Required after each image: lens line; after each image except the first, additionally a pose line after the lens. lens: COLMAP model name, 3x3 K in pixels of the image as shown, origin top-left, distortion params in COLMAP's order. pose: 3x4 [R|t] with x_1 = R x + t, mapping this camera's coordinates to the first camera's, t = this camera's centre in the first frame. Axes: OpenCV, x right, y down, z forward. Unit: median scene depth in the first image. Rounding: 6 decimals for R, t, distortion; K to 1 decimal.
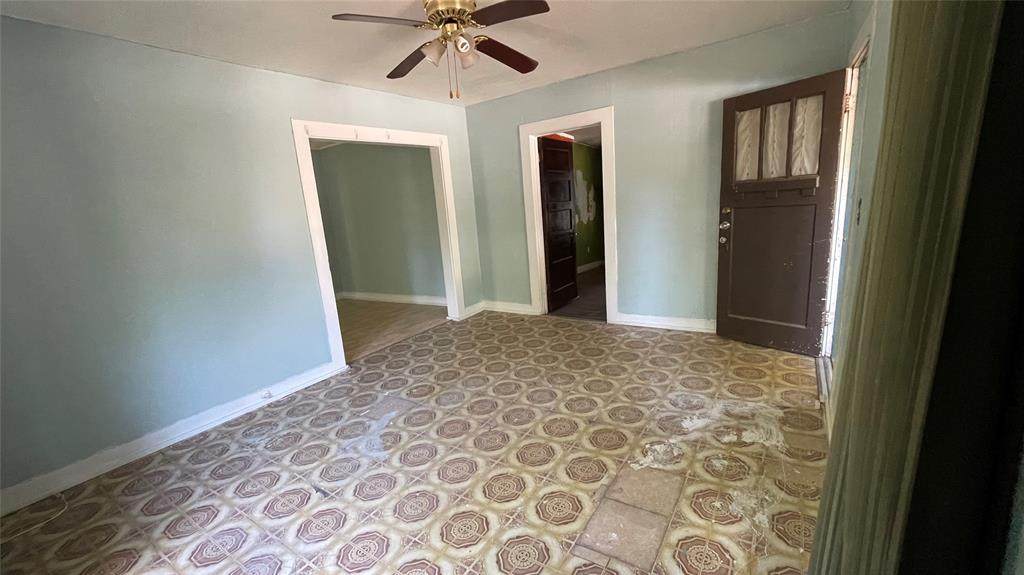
lens RADIAL K [[419.5, 0, 510.1], [0, 419.5, 294.7], [0, 0, 1]] dist [0.003589, -0.000126]
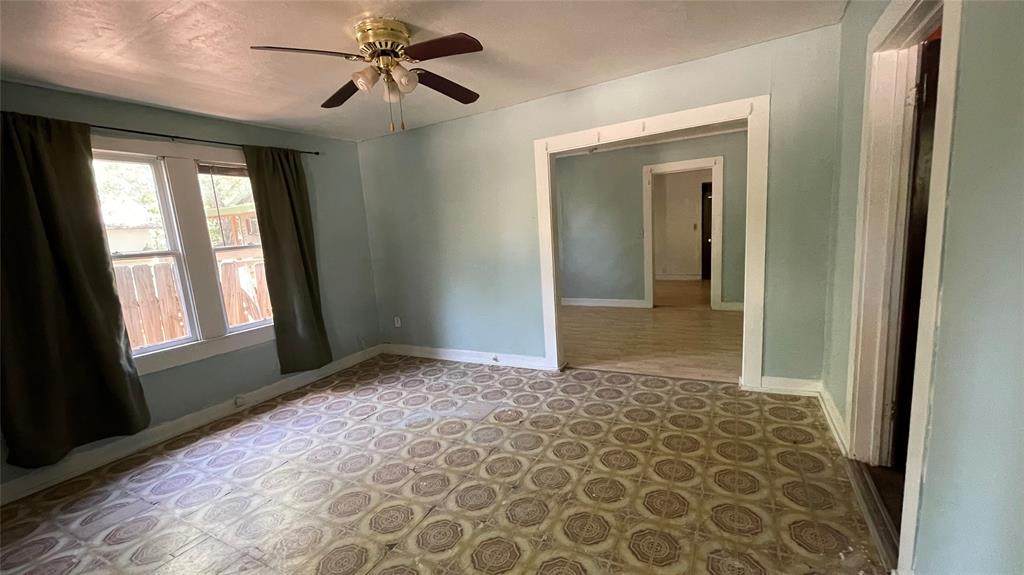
lens RADIAL K [[419.5, 0, 512.5], [0, 419.5, 289.2], [0, 0, 1]] dist [0.003589, -0.000126]
pose [[0.097042, 0.221499, -0.970320, 0.680048], [-0.149672, 0.967082, 0.205792, -0.260234], [0.983962, 0.125259, 0.126999, 0.871586]]
